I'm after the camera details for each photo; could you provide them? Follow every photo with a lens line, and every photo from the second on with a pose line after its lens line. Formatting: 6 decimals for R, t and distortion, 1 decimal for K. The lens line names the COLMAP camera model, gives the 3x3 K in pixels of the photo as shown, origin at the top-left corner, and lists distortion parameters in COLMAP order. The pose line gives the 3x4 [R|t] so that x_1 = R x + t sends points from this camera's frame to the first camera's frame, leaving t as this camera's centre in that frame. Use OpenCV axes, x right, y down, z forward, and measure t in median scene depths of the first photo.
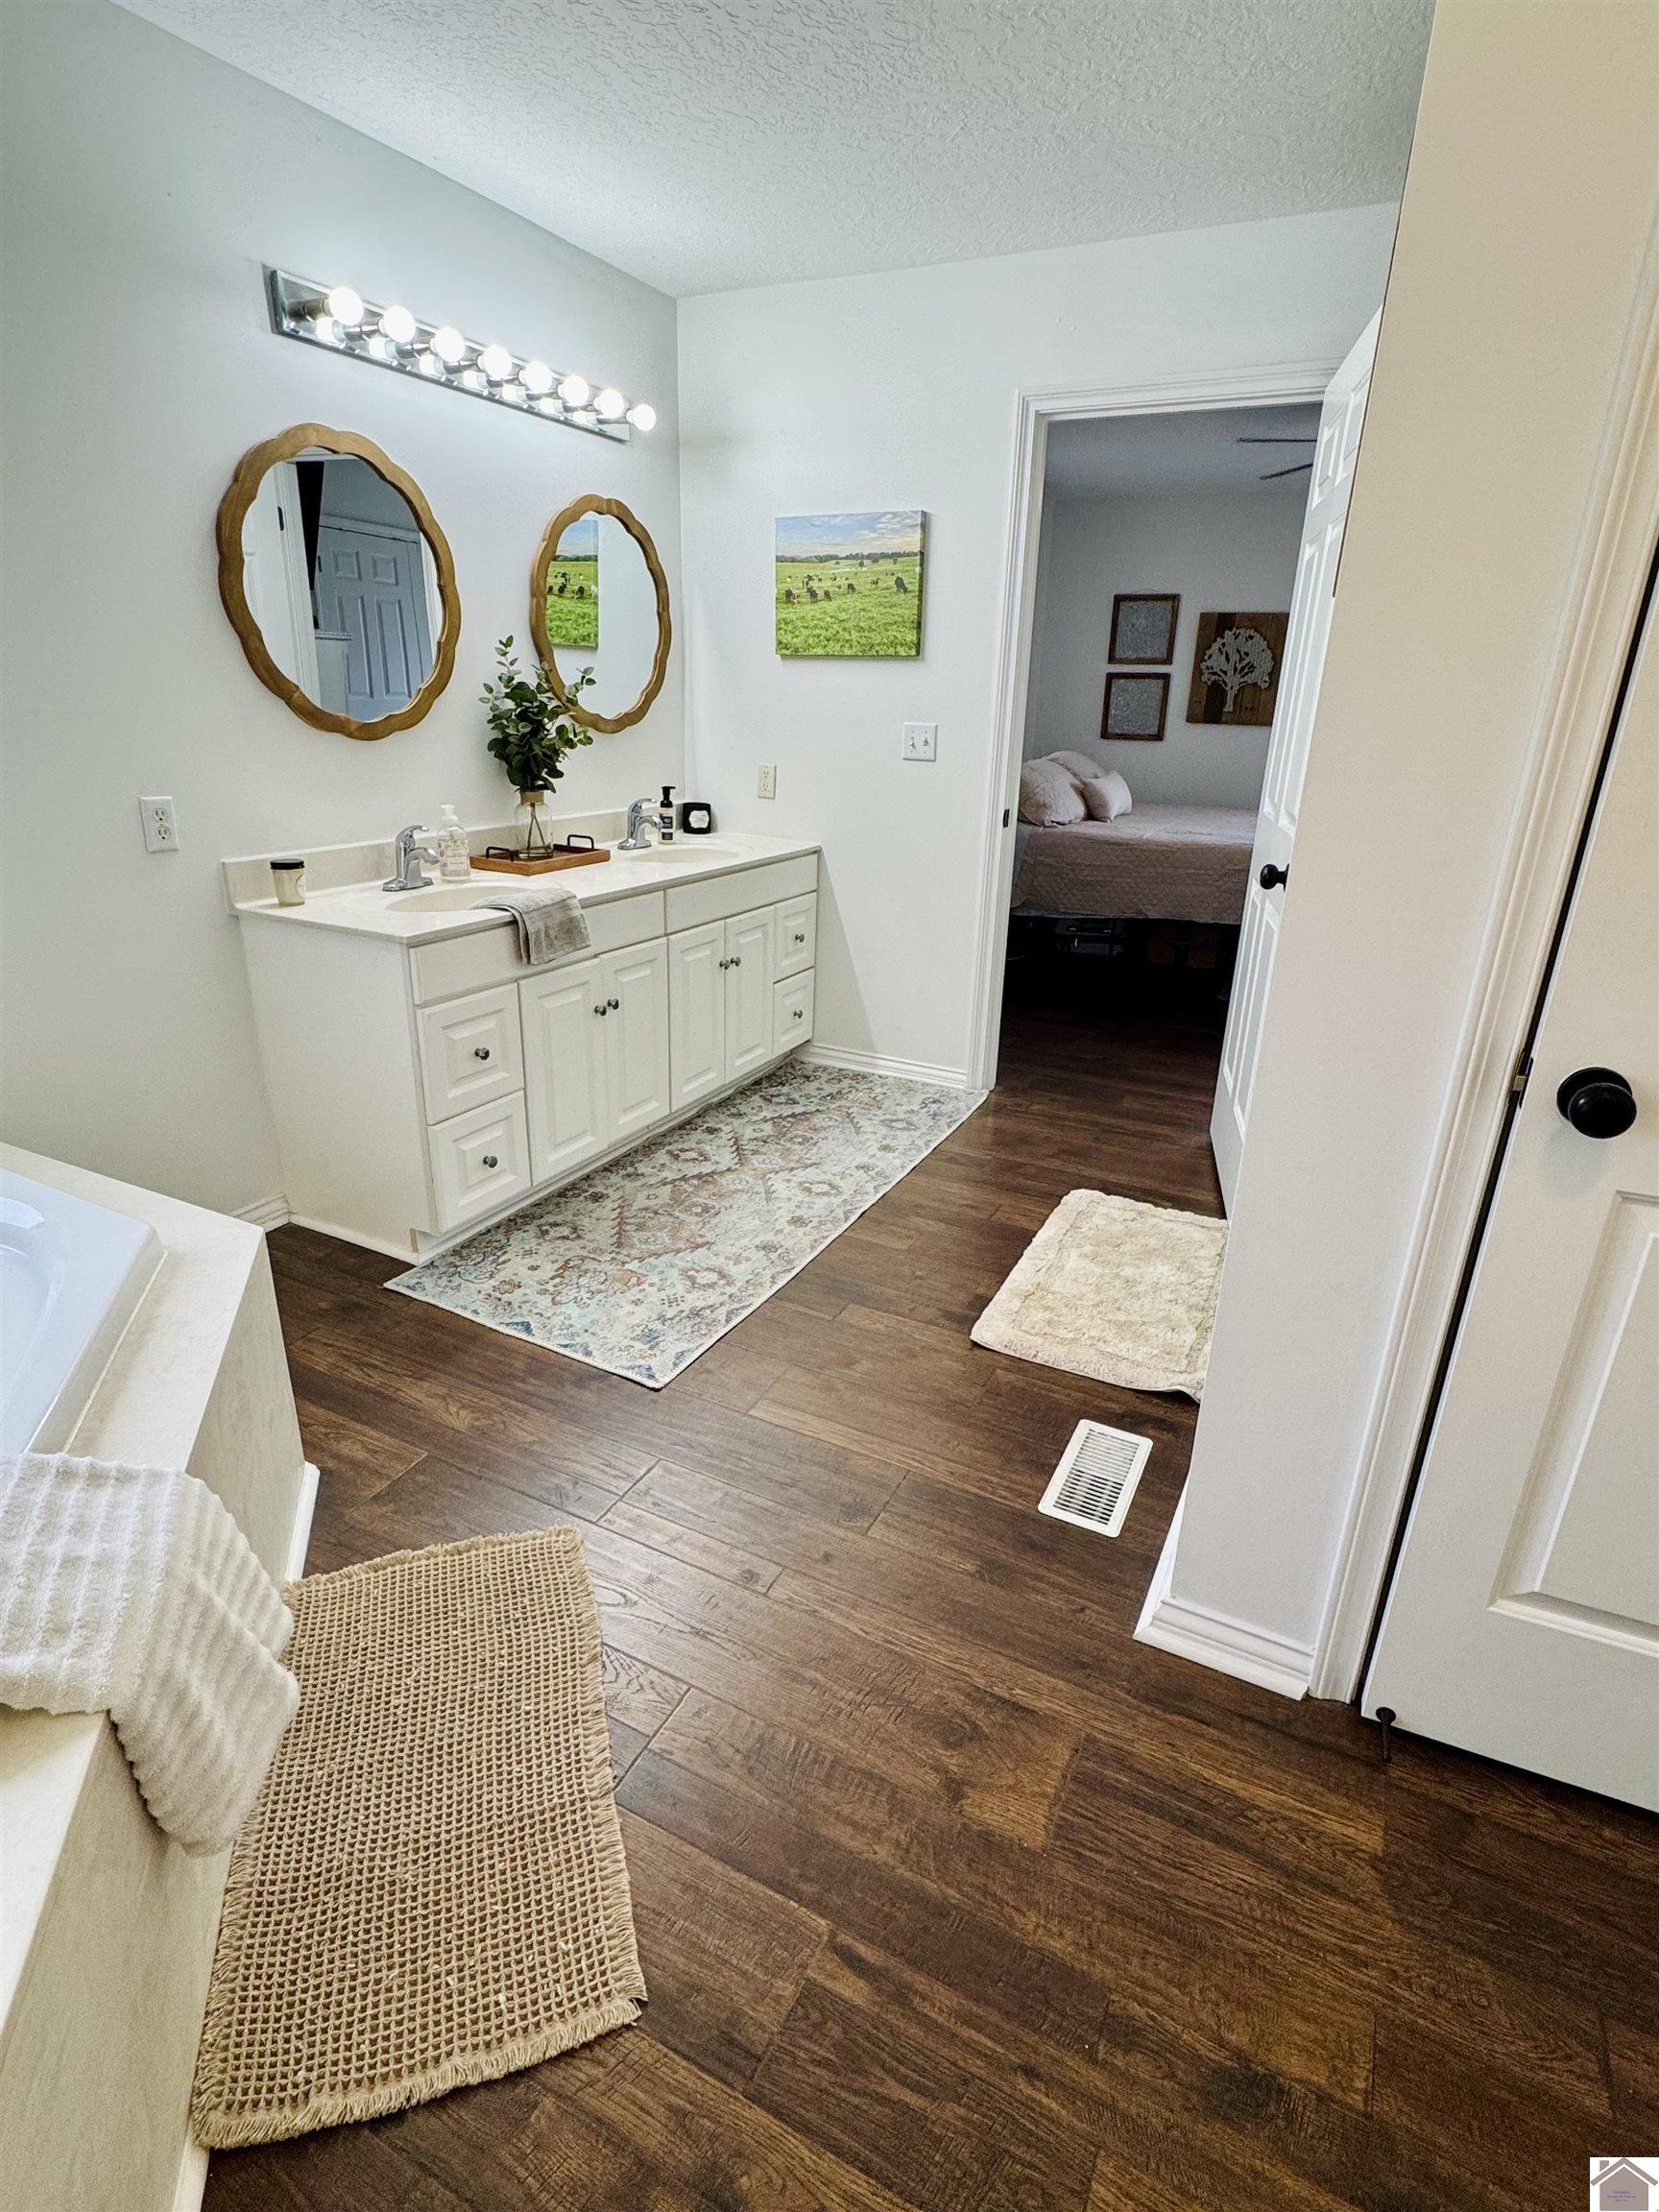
lens RADIAL K [[1106.4, 0, 835.3], [0, 1106.4, 1102.2], [0, 0, 1]] dist [-0.002208, 0.000836]
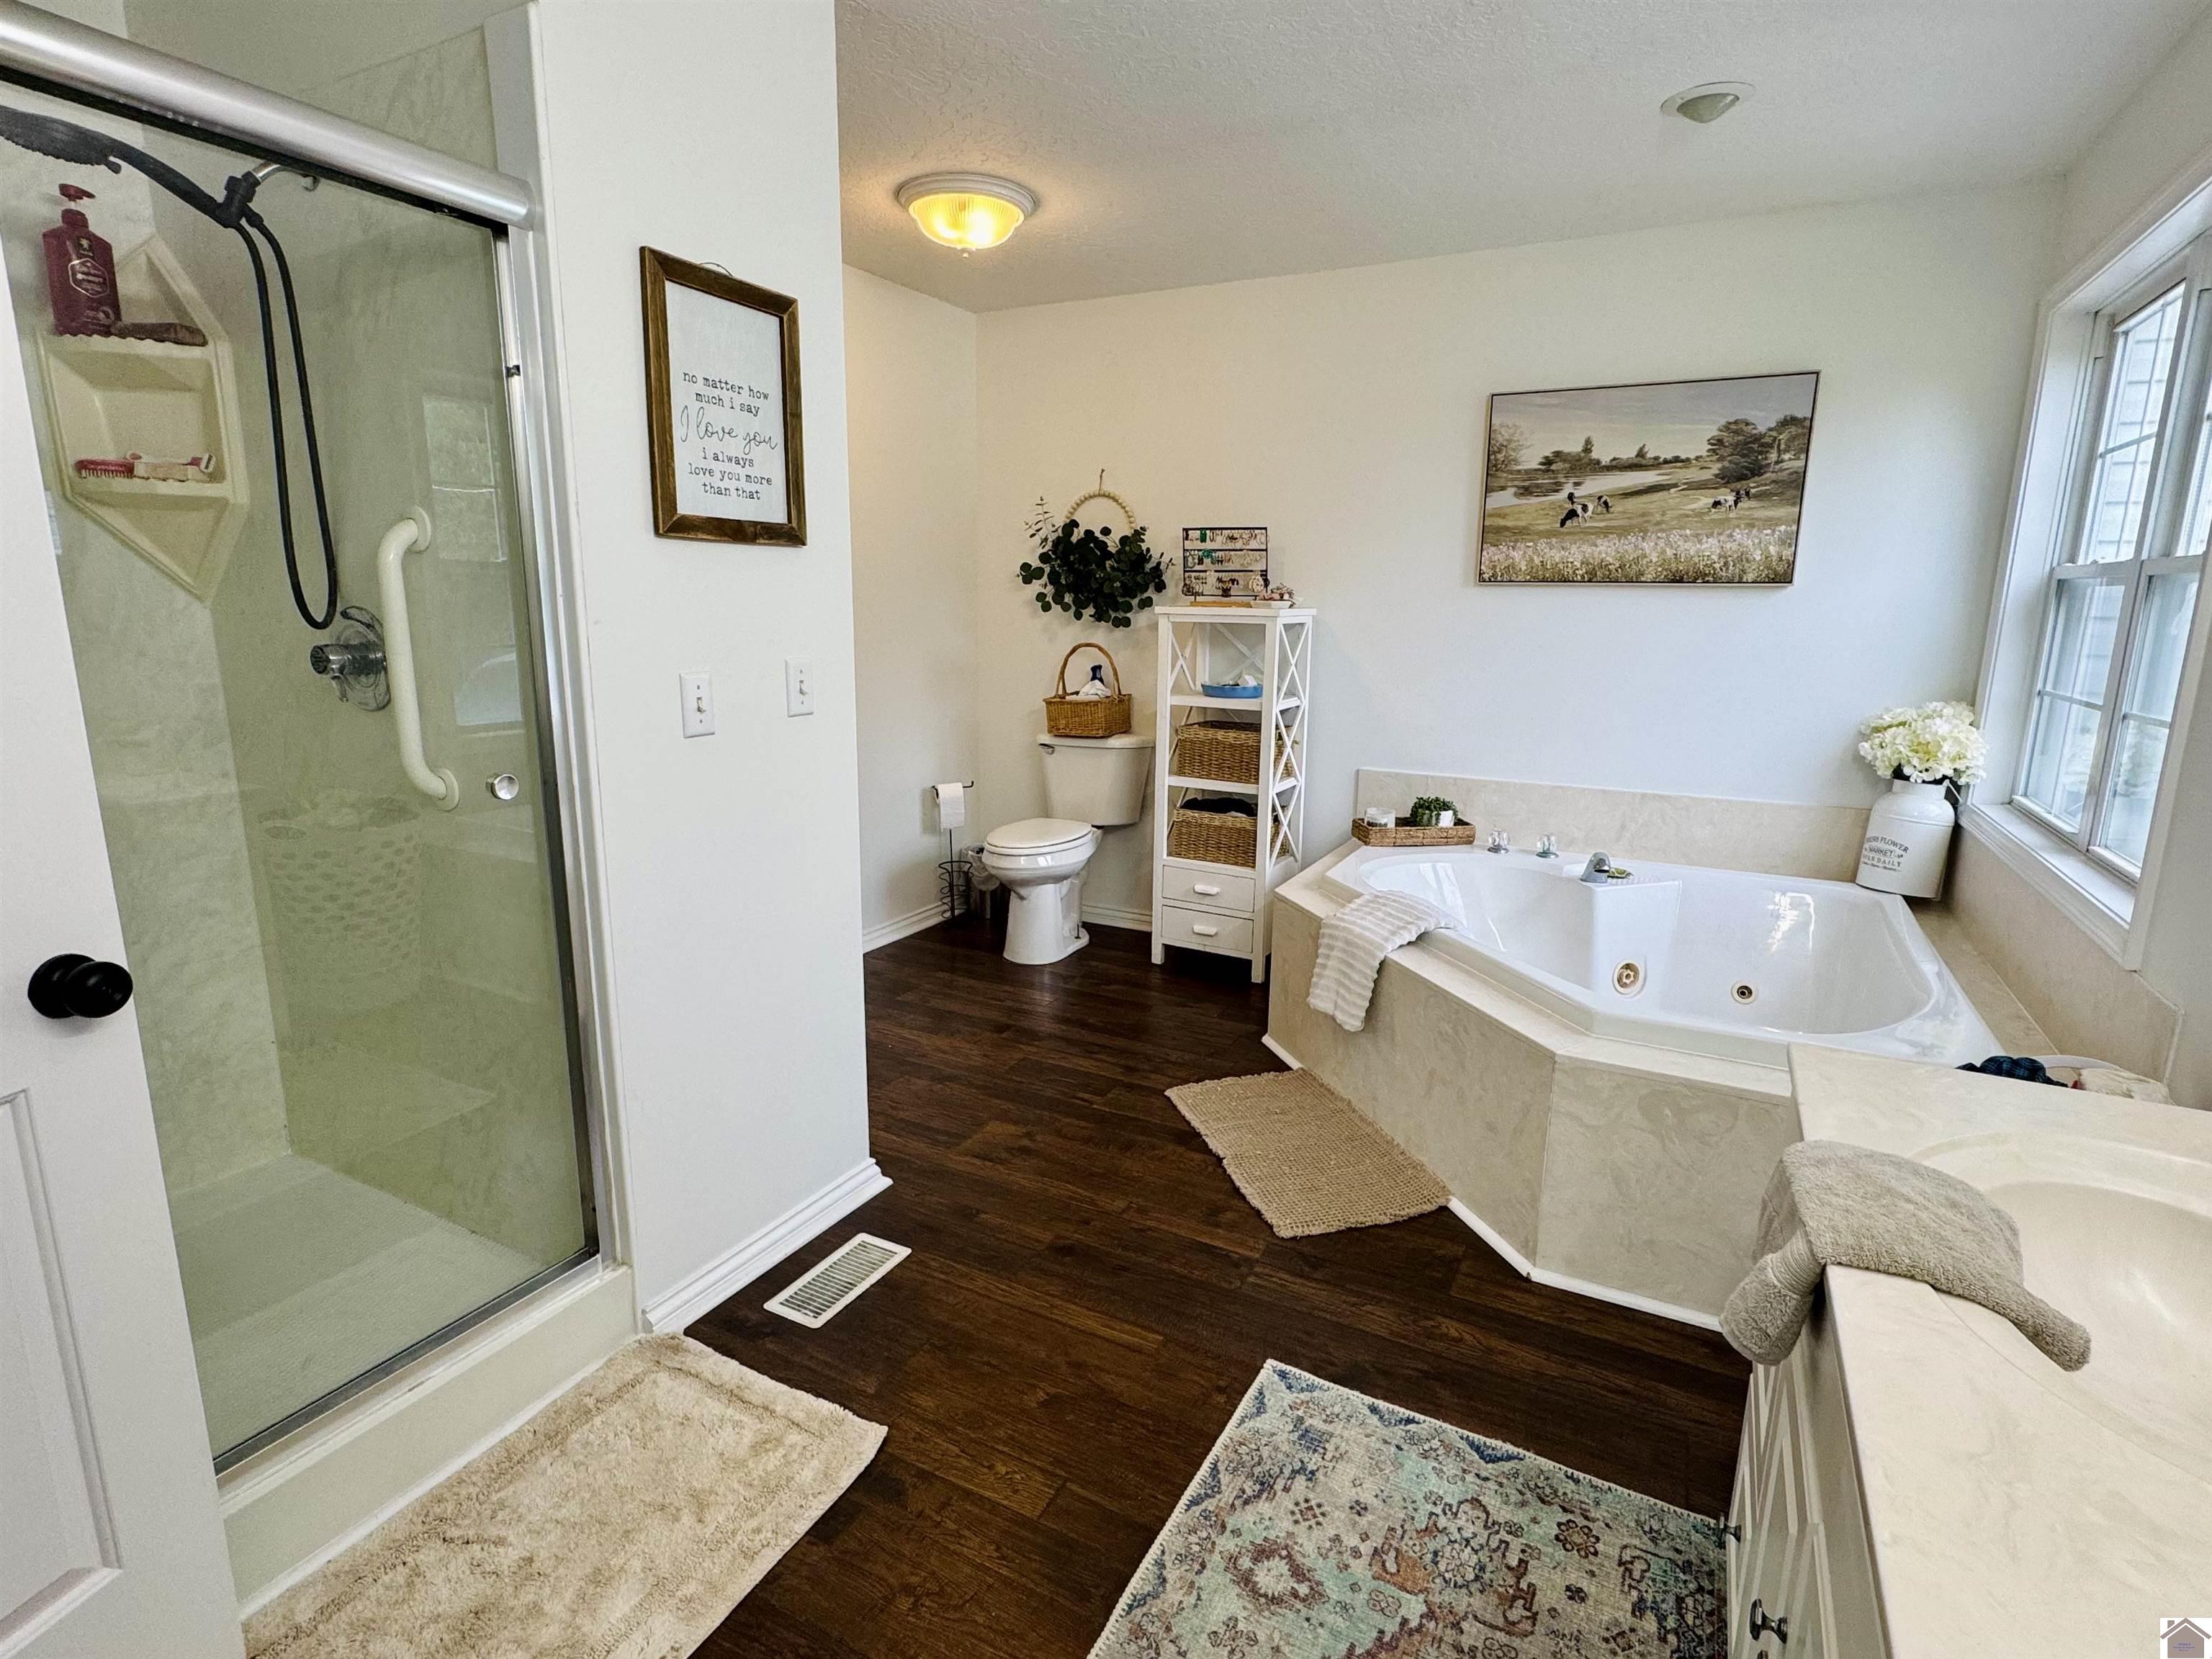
lens RADIAL K [[1106.4, 0, 1103.6], [0, 1106.4, 823.9], [0, 0, 1]] dist [-0.002208, 0.000836]
pose [[-0.999082, -0.041307, 0.011327, -0.012561], [-0.028831, 0.844119, 0.535380, -0.406368], [-0.031677, 0.534562, -0.844535, 1.054895]]
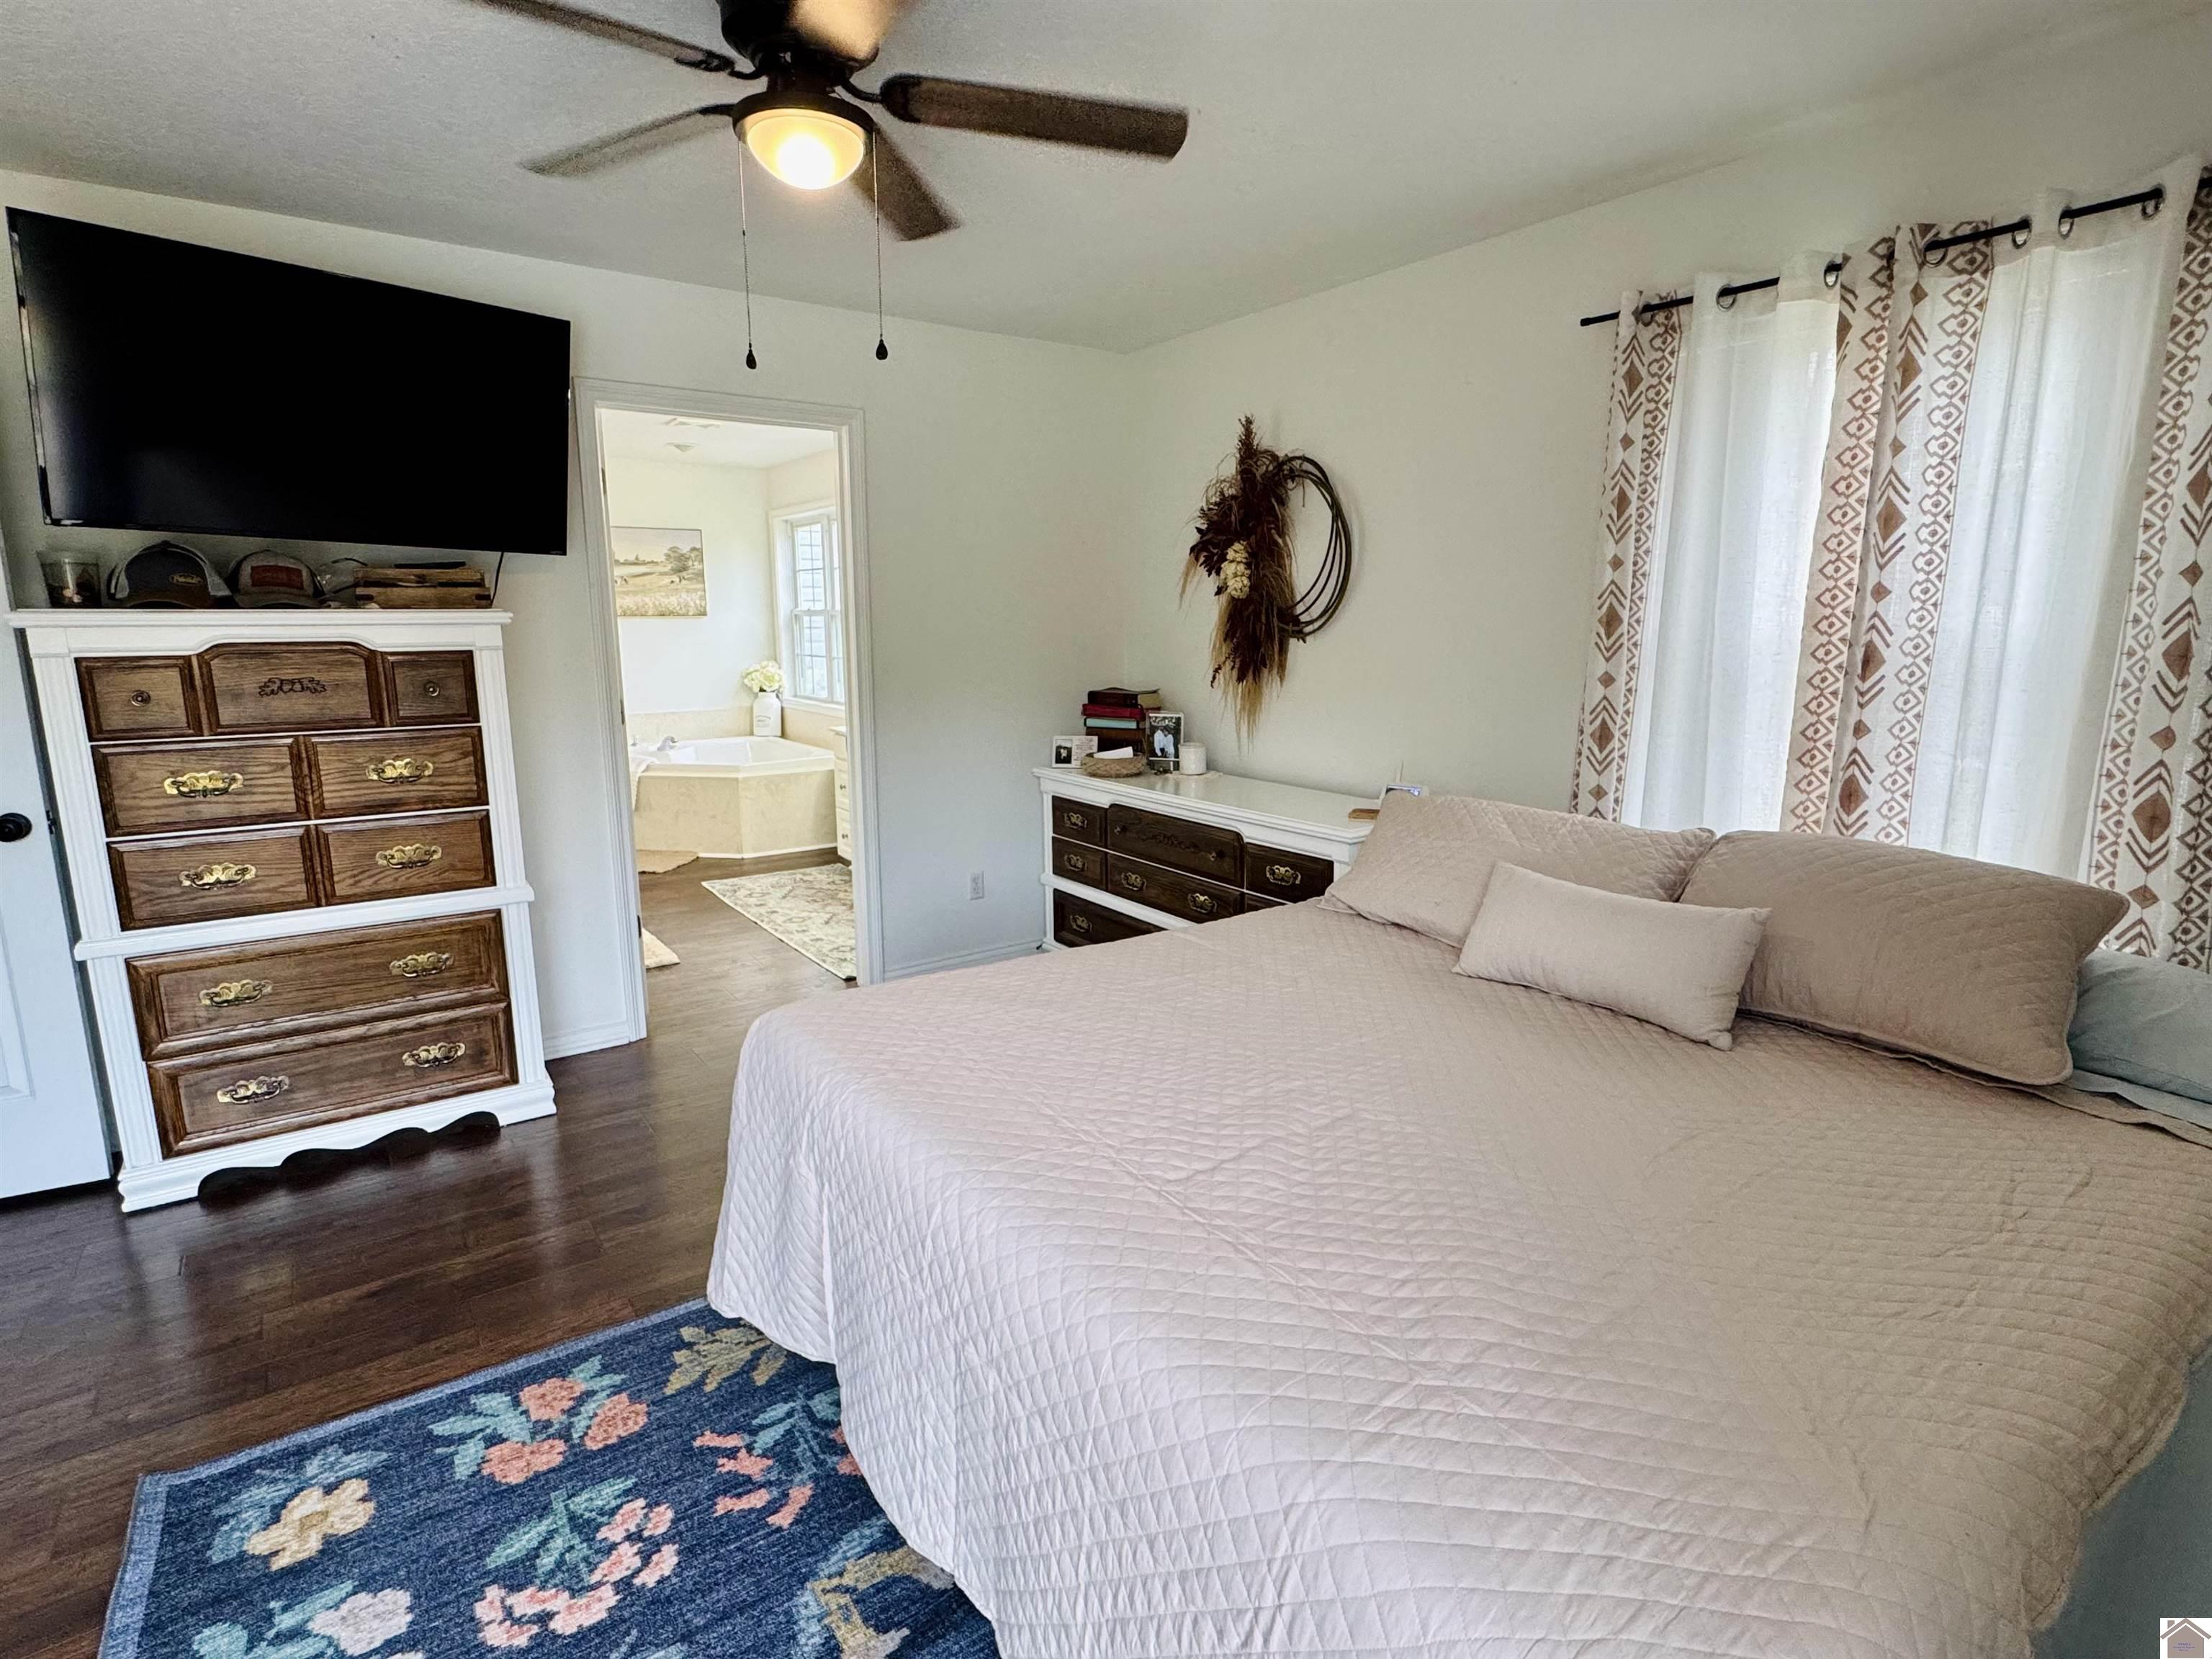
lens RADIAL K [[1106.4, 0, 1104.3], [0, 1106.4, 825.2], [0, 0, 1]] dist [-0.002208, 0.000836]
pose [[-0.461584, 0.141718, -0.875703, 1.186413], [-0.322479, 0.892815, 0.314466, -0.708286], [0.826406, 0.427549, -0.366408, 1.883501]]
